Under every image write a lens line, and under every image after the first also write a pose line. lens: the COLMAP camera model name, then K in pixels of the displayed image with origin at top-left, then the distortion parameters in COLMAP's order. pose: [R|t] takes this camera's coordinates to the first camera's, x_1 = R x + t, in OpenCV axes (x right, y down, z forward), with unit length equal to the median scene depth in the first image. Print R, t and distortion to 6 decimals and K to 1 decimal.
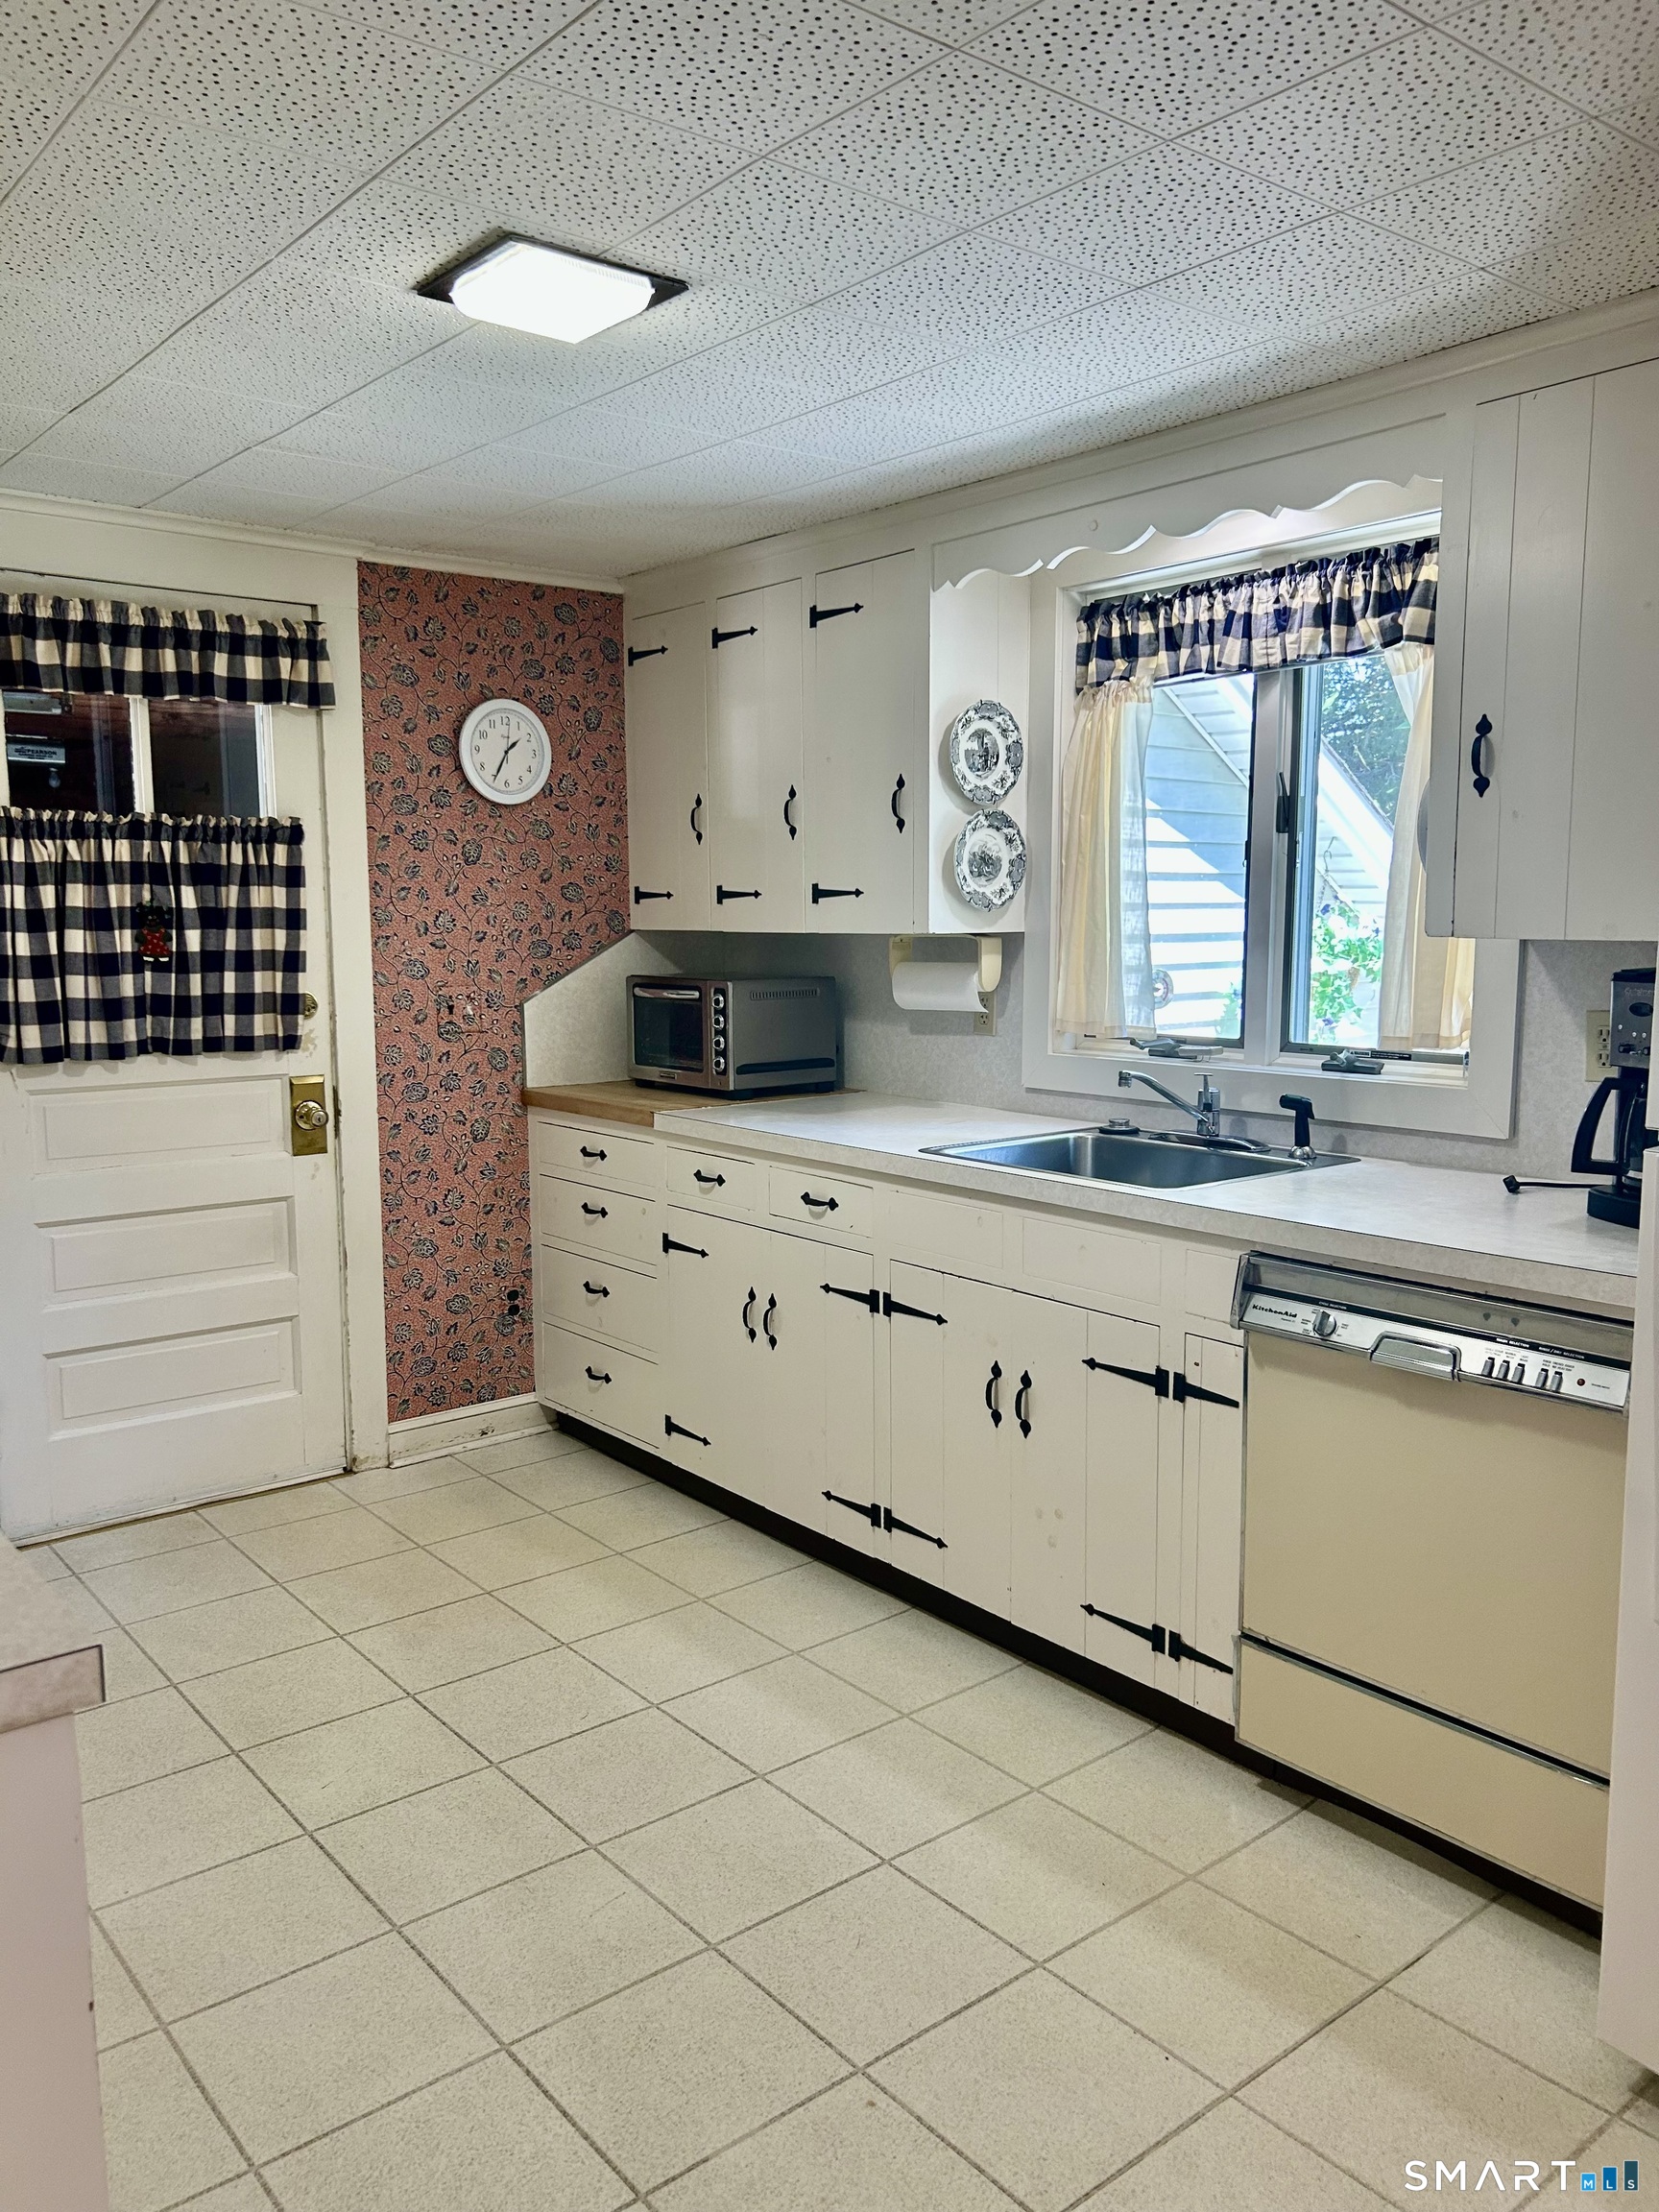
lens RADIAL K [[1667.7, 0, 835.4], [0, 1667.7, 1112.6], [0, 0, 1]] dist [0.018224, -0.003805]
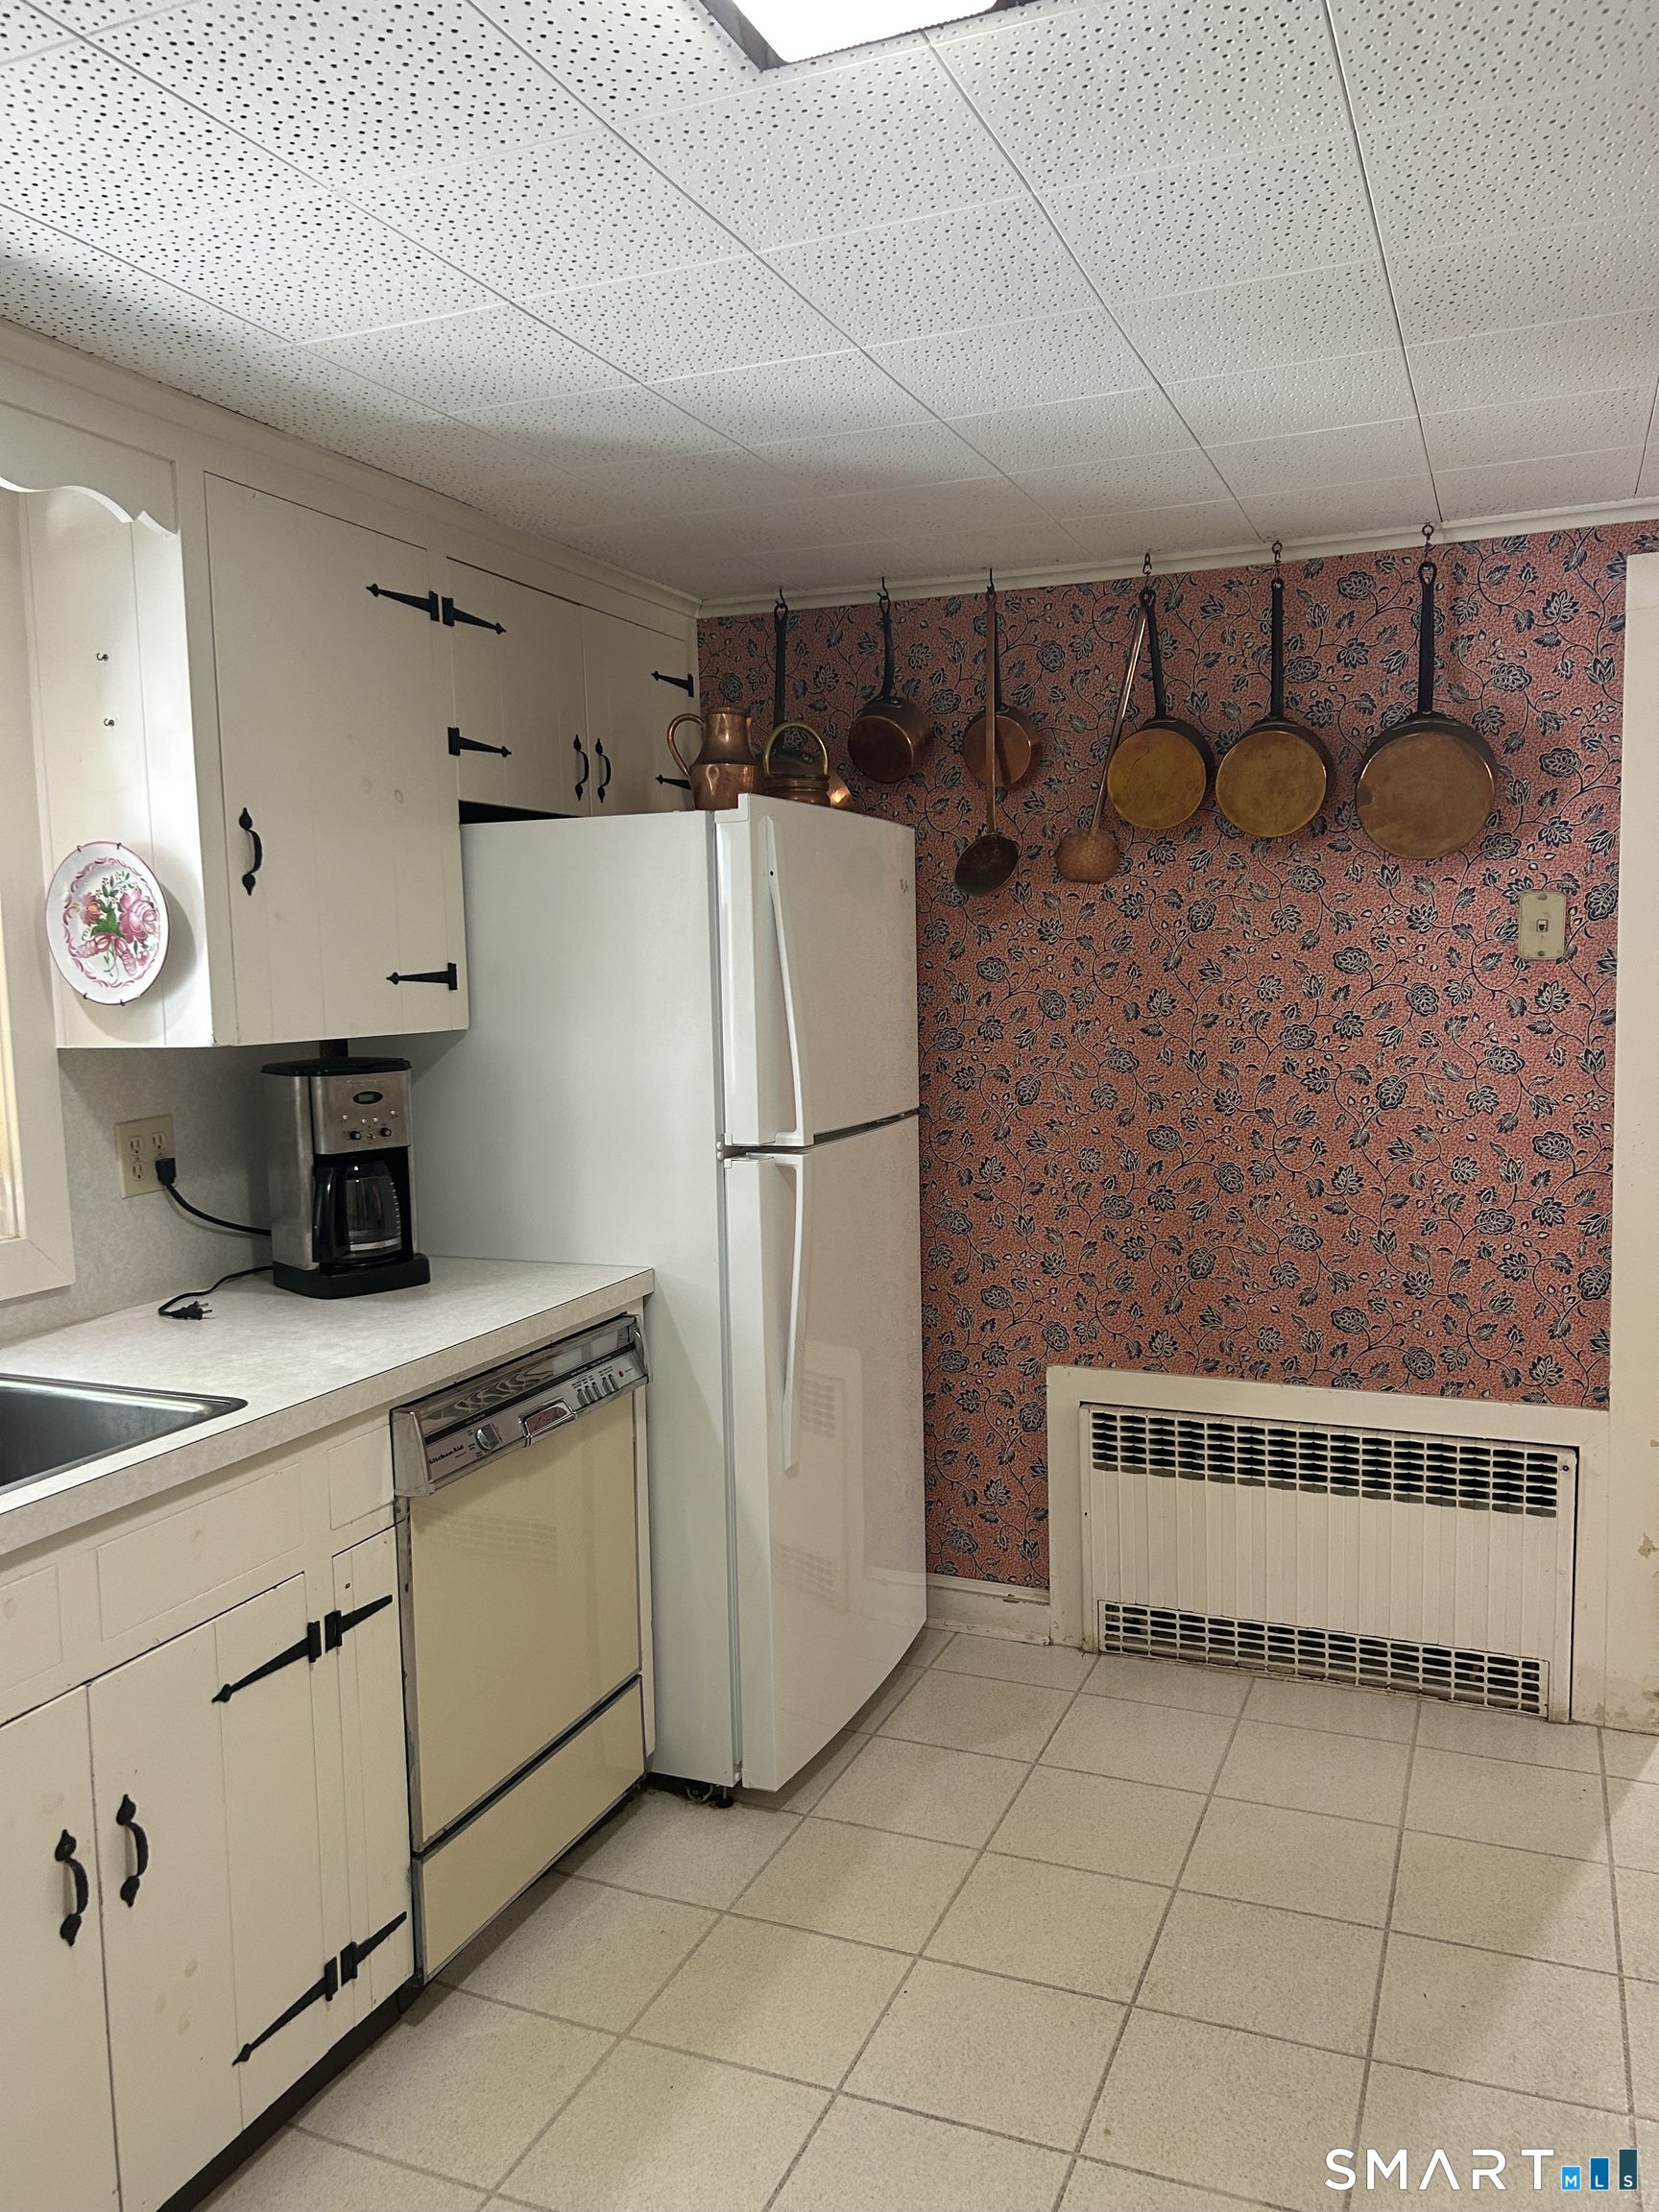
lens RADIAL K [[1667.7, 0, 833.6], [0, 1667.7, 1103.3], [0, 0, 1]] dist [0.018224, -0.003805]
pose [[-0.472771, -0.060070, 0.879135, -0.583898], [0.133275, 0.981322, 0.138723, -0.155357], [-0.871048, 0.182751, -0.455935, 1.128865]]
